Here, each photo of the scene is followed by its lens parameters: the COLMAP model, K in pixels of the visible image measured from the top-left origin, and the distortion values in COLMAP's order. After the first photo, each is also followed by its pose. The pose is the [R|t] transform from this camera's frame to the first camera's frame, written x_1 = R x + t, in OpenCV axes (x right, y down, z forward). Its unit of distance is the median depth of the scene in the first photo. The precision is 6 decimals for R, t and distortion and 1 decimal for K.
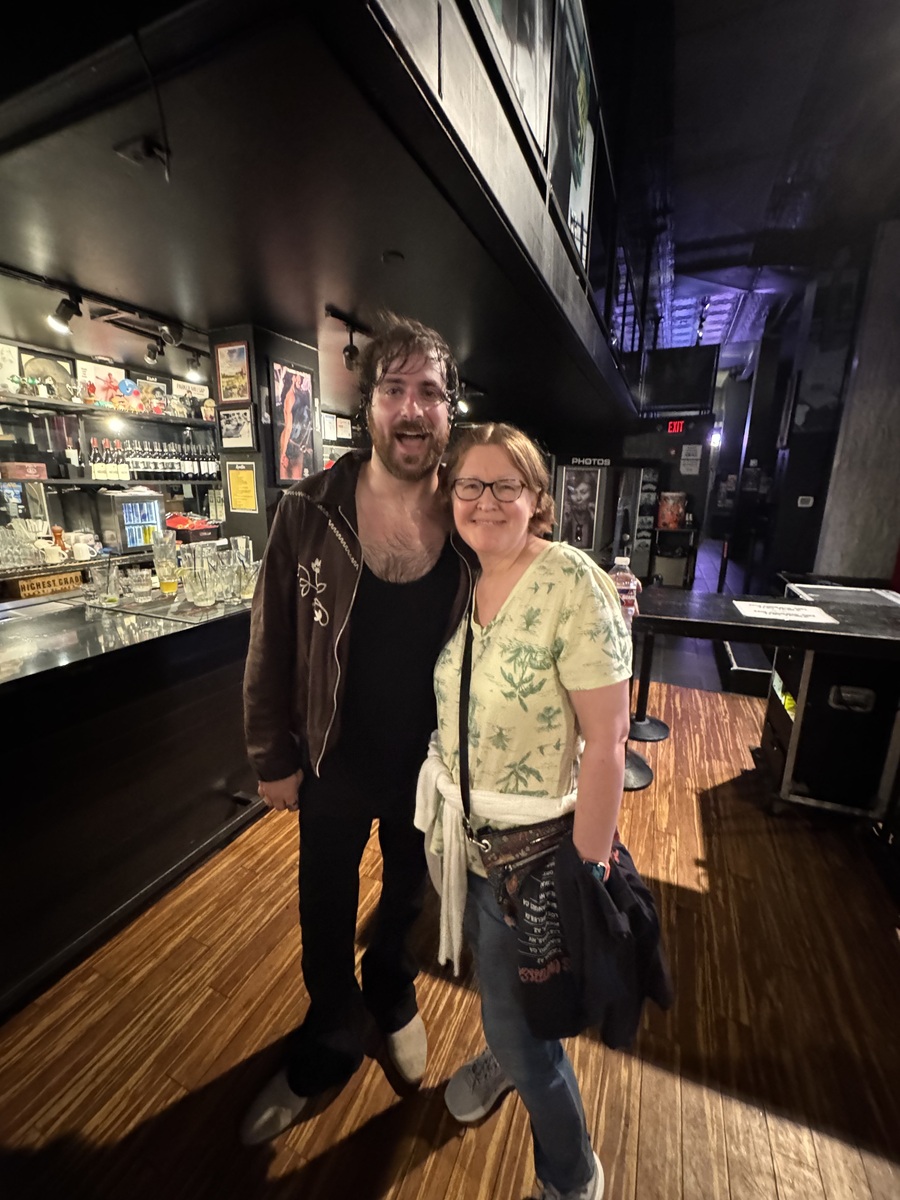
lens RADIAL K [[483.0, 0, 450.5], [0, 483.0, 599.5], [0, 0, 1]] dist [0.000982, 0.000113]
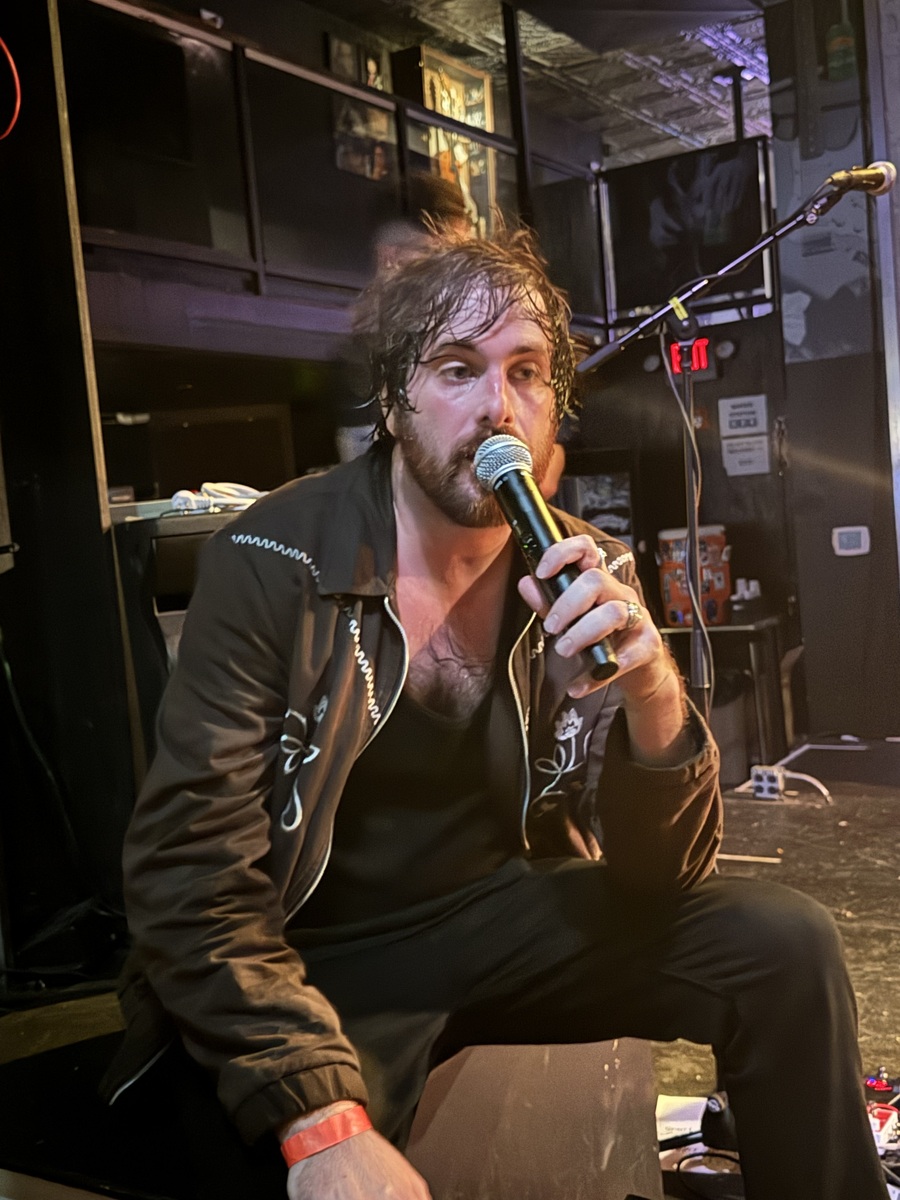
lens RADIAL K [[1363.0, 0, 447.0], [0, 1363.0, 603.9], [0, 0, 1]] dist [0.048542, 0.000000]
pose [[0.985239, -0.093364, -0.143484, 0.442884], [0.068286, 0.982953, -0.170708, -0.001366], [0.156976, 0.158390, 0.974819, -0.030580]]
